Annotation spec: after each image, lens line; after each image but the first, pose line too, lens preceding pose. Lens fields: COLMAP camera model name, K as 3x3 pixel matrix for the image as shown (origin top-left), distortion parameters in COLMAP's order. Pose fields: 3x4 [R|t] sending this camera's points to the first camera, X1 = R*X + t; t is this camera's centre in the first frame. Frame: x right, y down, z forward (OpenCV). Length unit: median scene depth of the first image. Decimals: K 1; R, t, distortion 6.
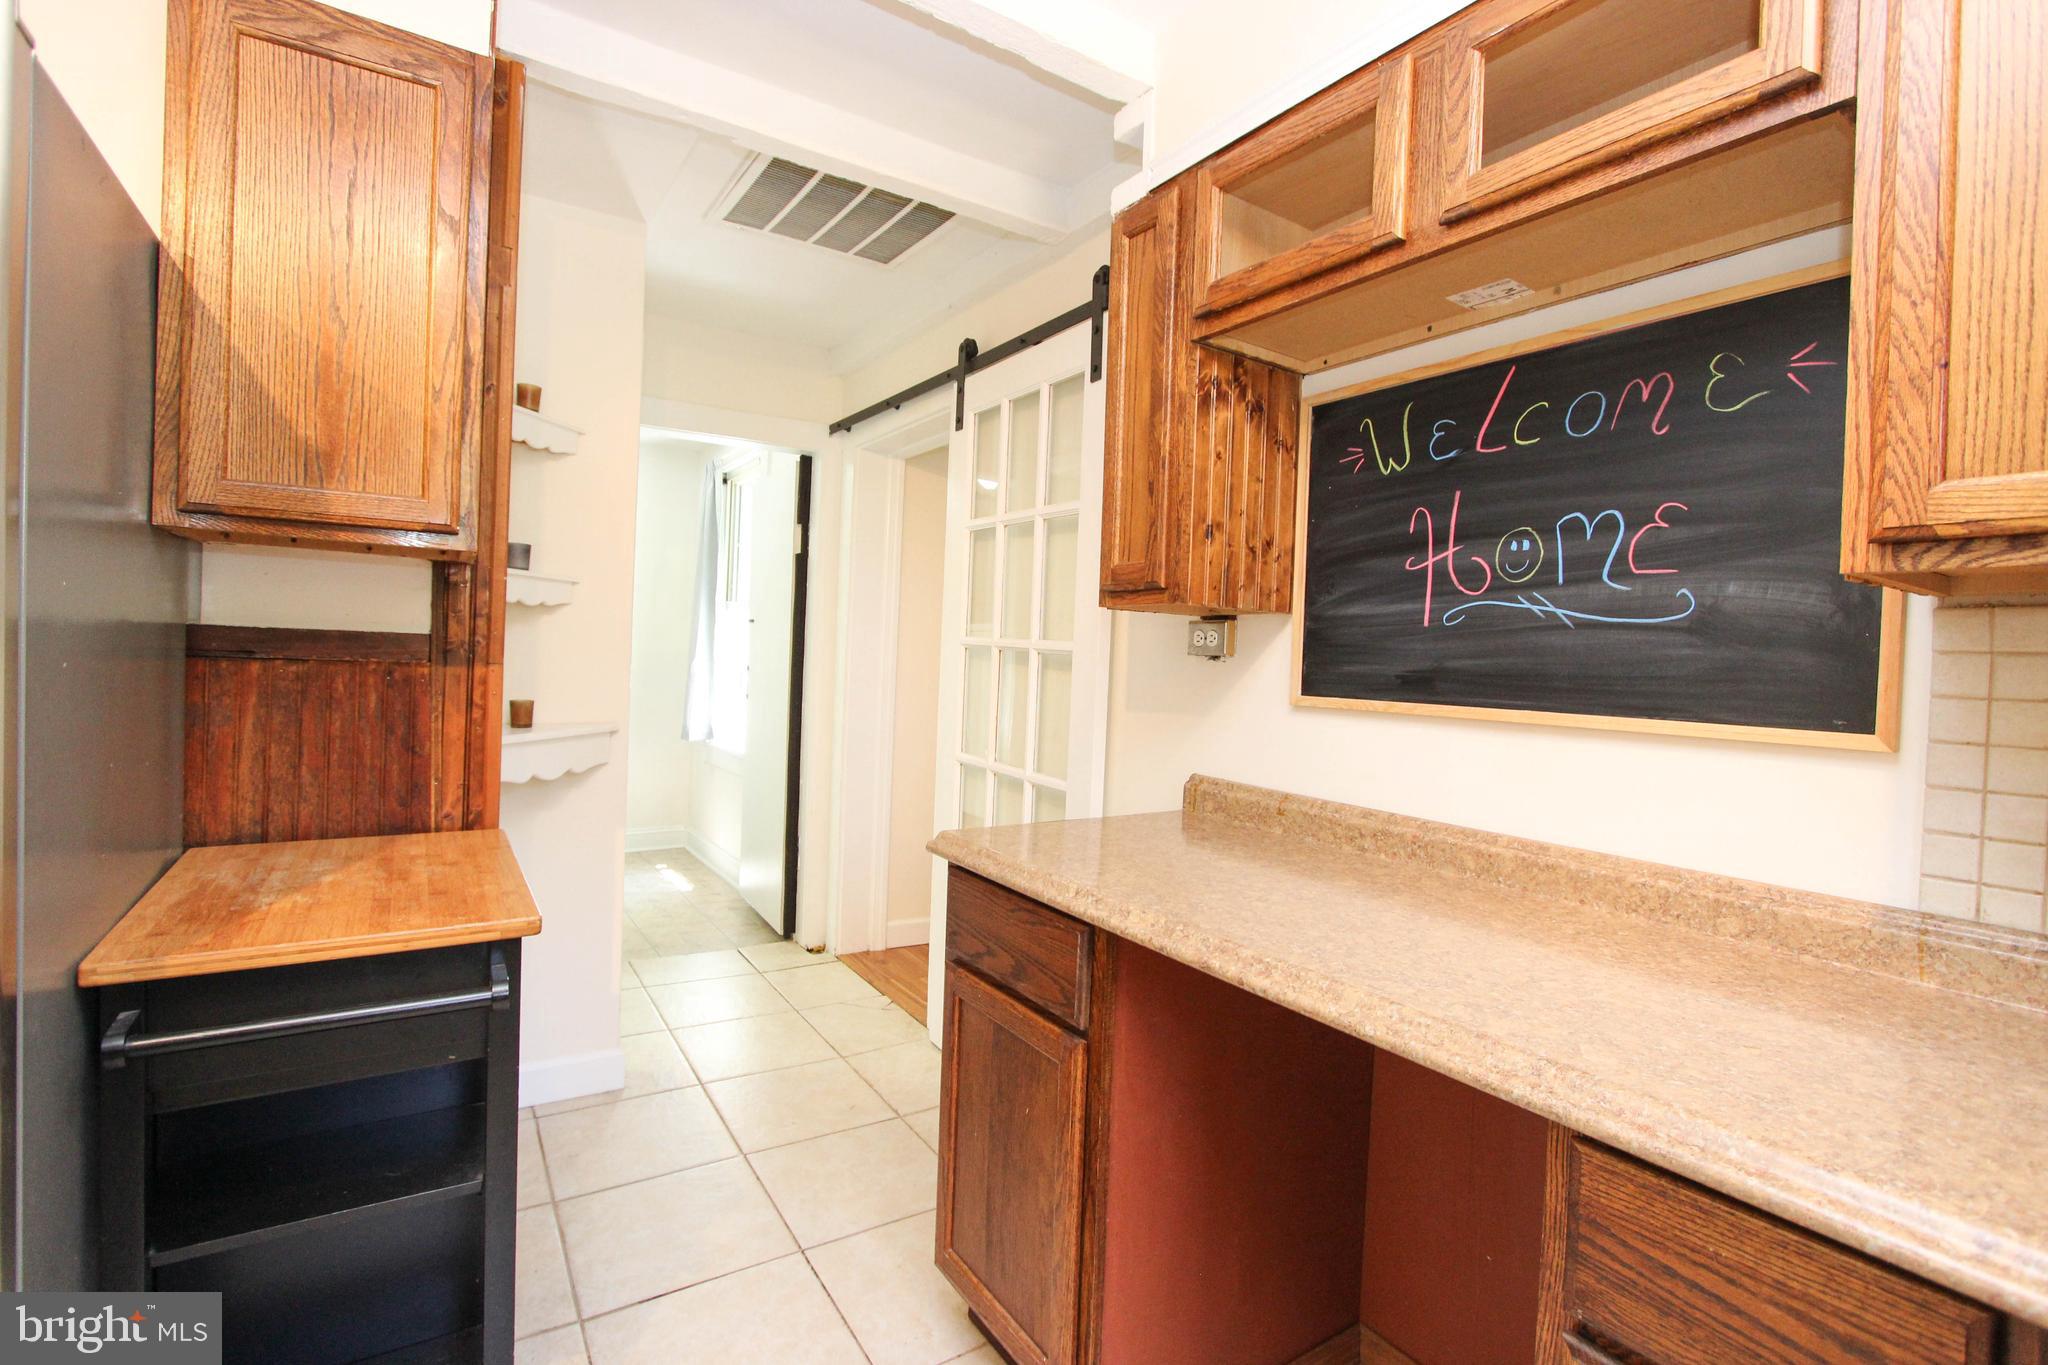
lens RADIAL K [[941.7, 0, 1024.3], [0, 941.7, 680.3], [0, 0, 1]] dist [-0.017003, 0.002061]
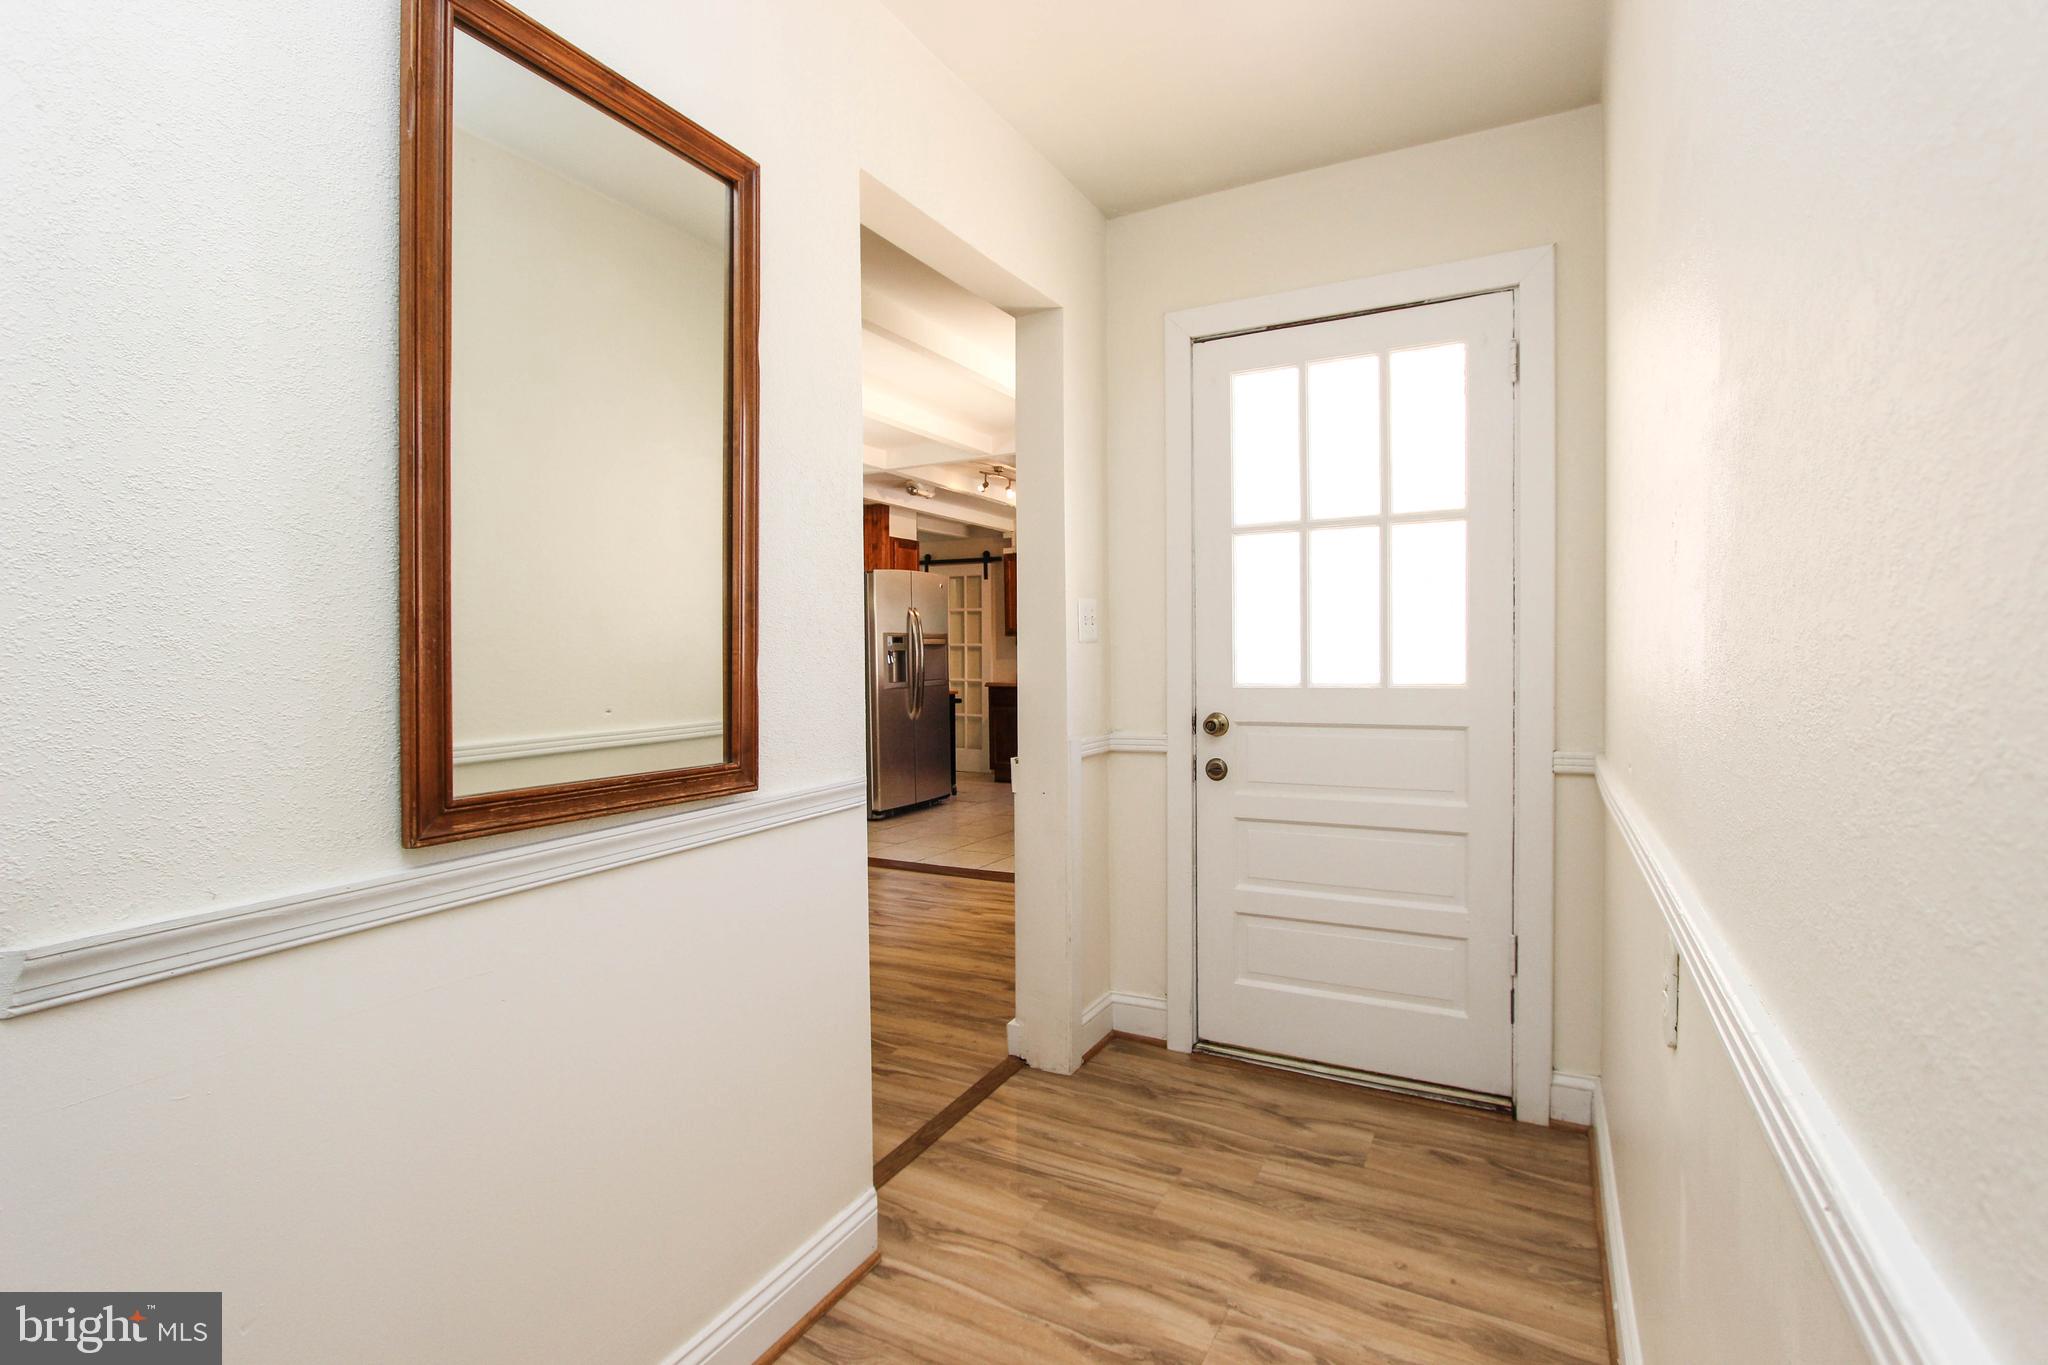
lens RADIAL K [[941.7, 0, 1017.6], [0, 941.7, 679.3], [0, 0, 1]] dist [-0.017003, 0.002061]
pose [[0.886088, -0.060064, 0.459608, -2.294965], [0.056346, 0.998173, 0.021815, 0.043907], [-0.460079, 0.006567, 0.887854, -3.610782]]
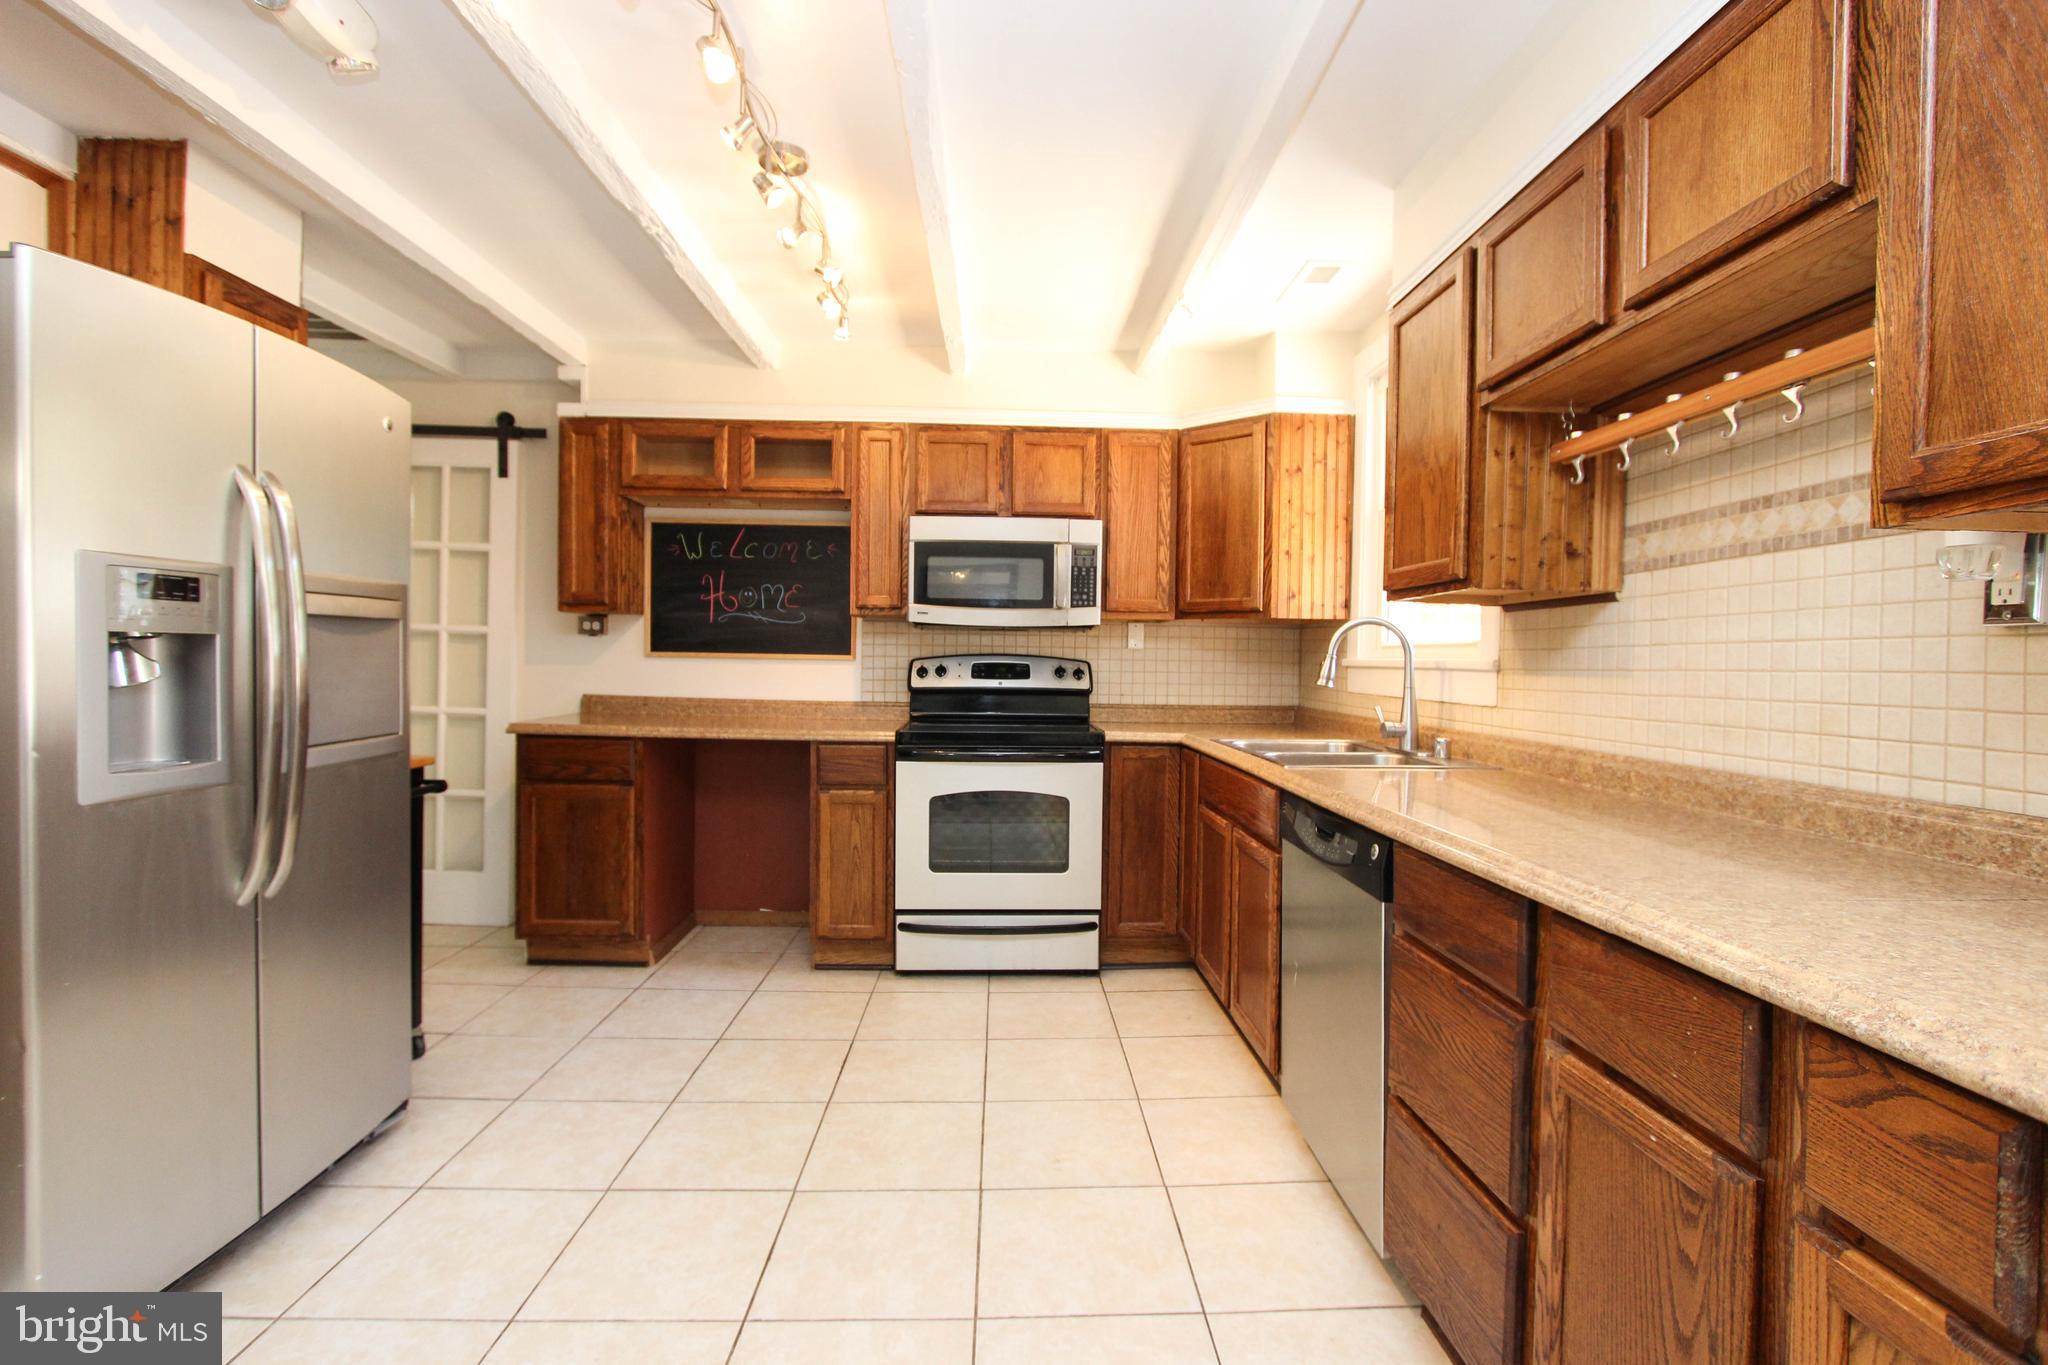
lens RADIAL K [[941.7, 0, 1030.8], [0, 941.7, 674.3], [0, 0, 1]] dist [-0.017003, 0.002061]
pose [[0.524820, -0.043505, 0.850101, -1.225753], [0.021254, 0.999051, 0.038006, 0.003972], [-0.850948, -0.001878, 0.525247, -1.017461]]
